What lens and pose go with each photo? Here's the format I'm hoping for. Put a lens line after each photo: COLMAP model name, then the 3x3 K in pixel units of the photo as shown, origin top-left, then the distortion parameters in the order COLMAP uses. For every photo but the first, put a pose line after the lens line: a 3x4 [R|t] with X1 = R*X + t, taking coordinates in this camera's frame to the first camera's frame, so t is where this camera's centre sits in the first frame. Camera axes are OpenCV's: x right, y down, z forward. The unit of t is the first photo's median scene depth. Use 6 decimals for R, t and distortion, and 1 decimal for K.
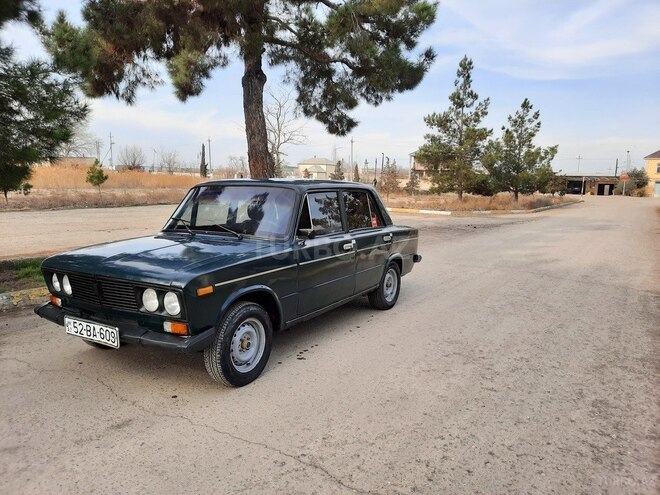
lens RADIAL K [[488.1, 0, 330.2], [0, 488.1, 245.8], [0, 0, 1]] dist [0.032178, -0.022620]
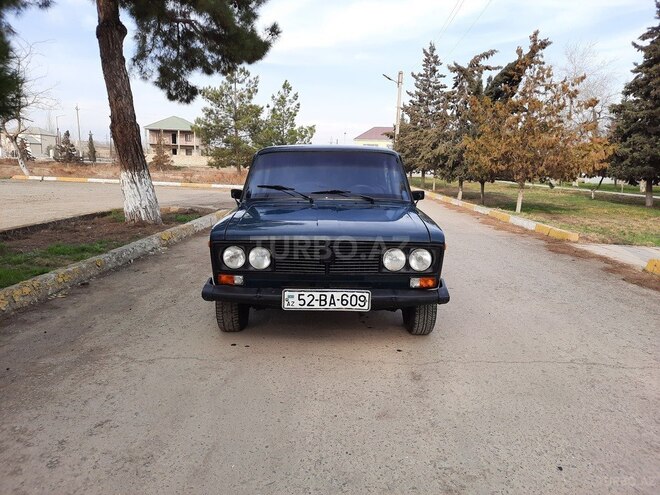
lens RADIAL K [[488.1, 0, 328.7], [0, 488.1, 242.9], [0, 0, 1]] dist [0.032178, -0.022620]
pose [[0.851792, -0.081308, 0.517532, -0.305915], [0.059496, 0.996505, 0.058636, 0.002296], [-0.520491, -0.019155, 0.853652, 0.059577]]
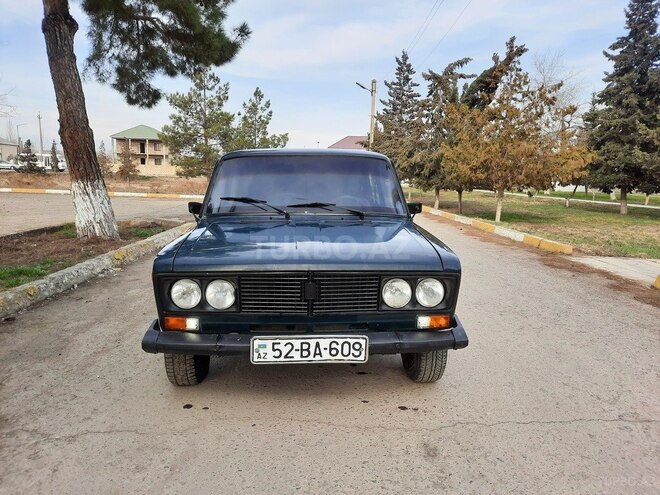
lens RADIAL K [[488.1, 0, 329.5], [0, 488.1, 245.0], [0, 0, 1]] dist [0.032178, -0.022620]
pose [[0.821139, -0.083661, 0.564563, -0.271161], [0.068886, 0.996494, 0.047476, -0.003732], [-0.566555, -0.000094, 0.824024, 0.123703]]
